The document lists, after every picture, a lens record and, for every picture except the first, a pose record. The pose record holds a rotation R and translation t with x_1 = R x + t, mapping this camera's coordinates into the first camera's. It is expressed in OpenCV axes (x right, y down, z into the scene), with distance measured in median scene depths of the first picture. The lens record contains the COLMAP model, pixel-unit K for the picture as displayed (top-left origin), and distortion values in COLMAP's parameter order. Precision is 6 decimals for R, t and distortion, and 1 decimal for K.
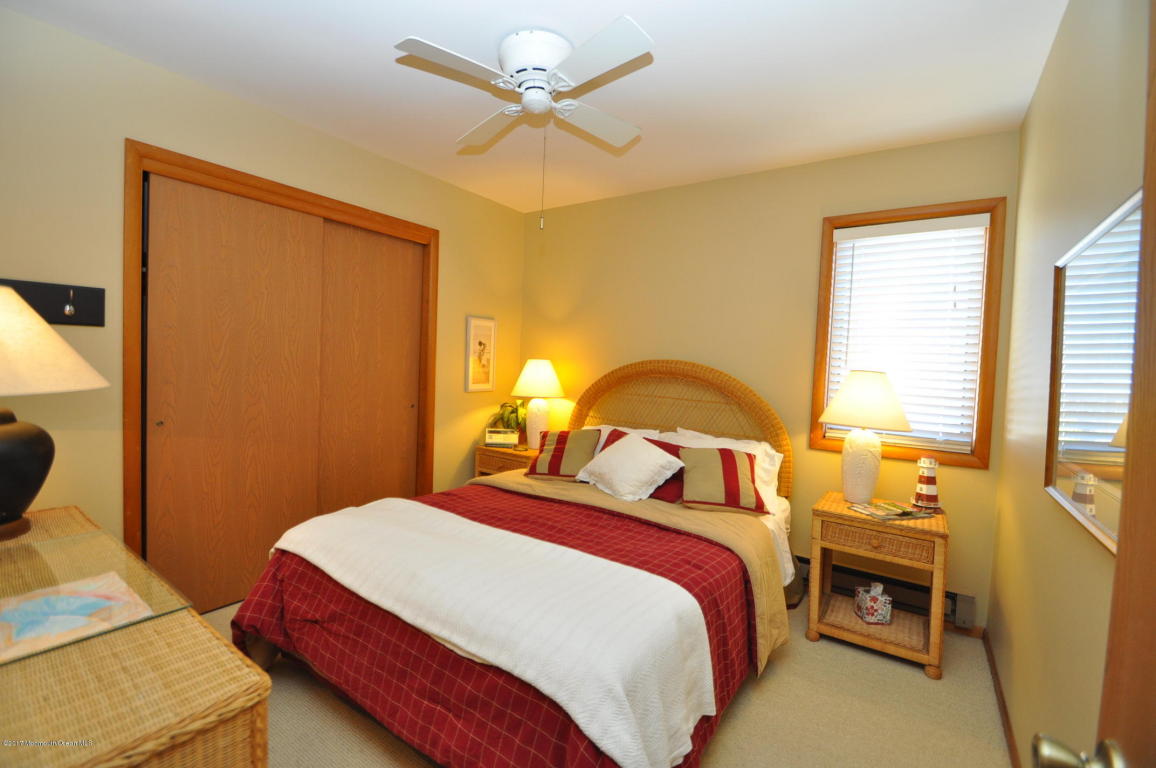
lens RADIAL K [[503.9, 0, 569.3], [0, 503.9, 378.9], [0, 0, 1]] dist [0.012274, -0.015535]
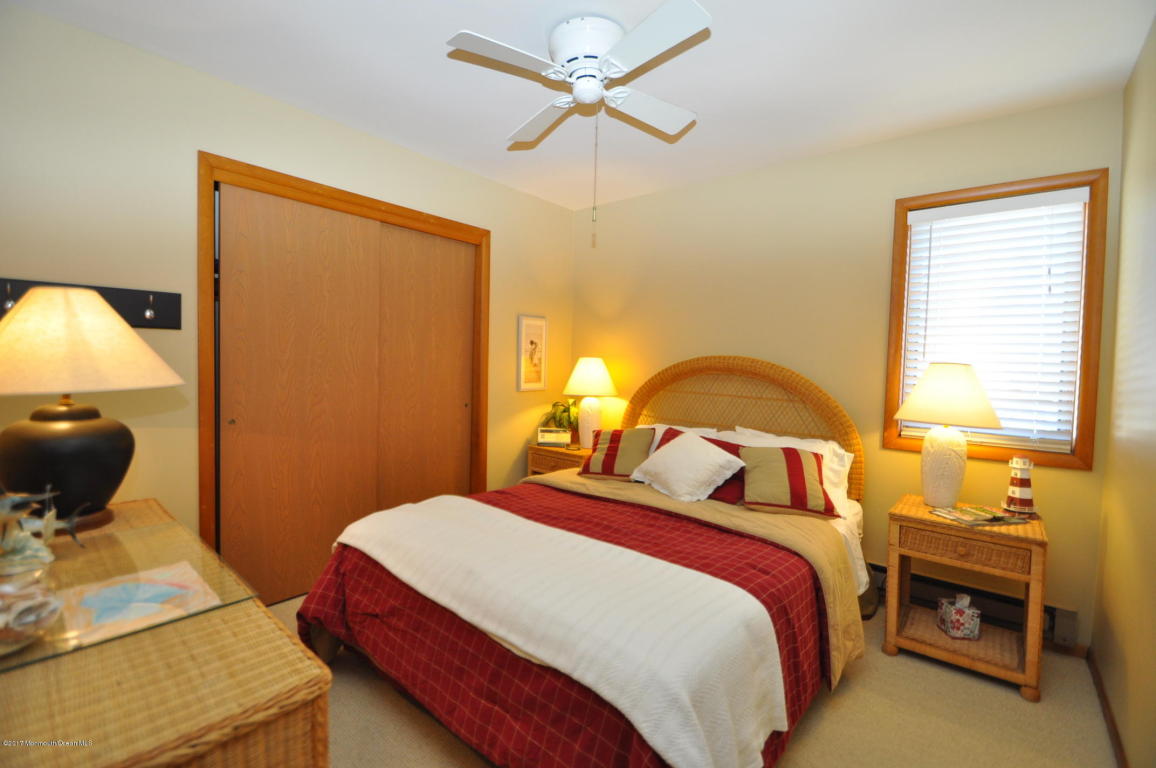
lens RADIAL K [[503.9, 0, 569.9], [0, 503.9, 379.1], [0, 0, 1]] dist [0.012274, -0.015535]
pose [[0.995272, -0.010016, -0.096608, -0.009405], [0.009750, 0.999947, -0.003221, 0.010633], [0.096636, 0.002264, 0.995317, 0.022324]]
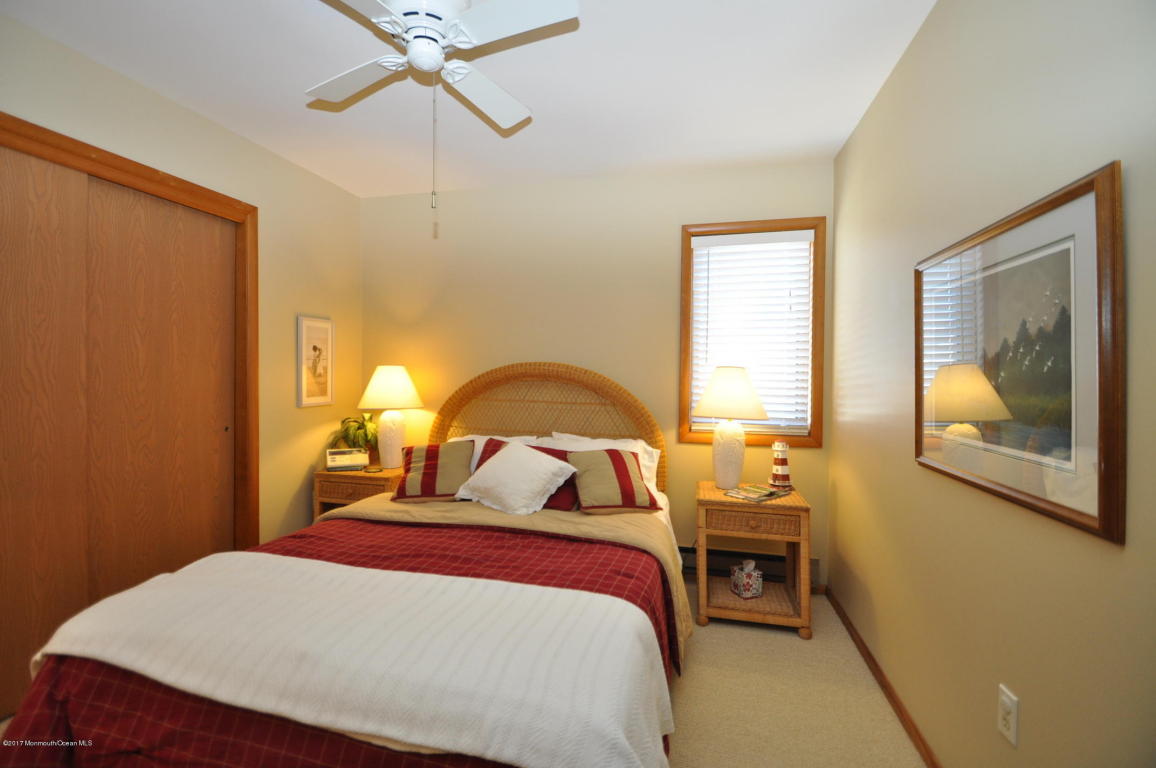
lens RADIAL K [[503.9, 0, 570.5], [0, 503.9, 380.2], [0, 0, 1]] dist [0.012274, -0.015535]
pose [[0.933131, -0.035454, 0.357784, -0.142031], [0.039444, 0.999214, -0.003858, 0.004053], [-0.357366, 0.017713, 0.933796, 0.121958]]
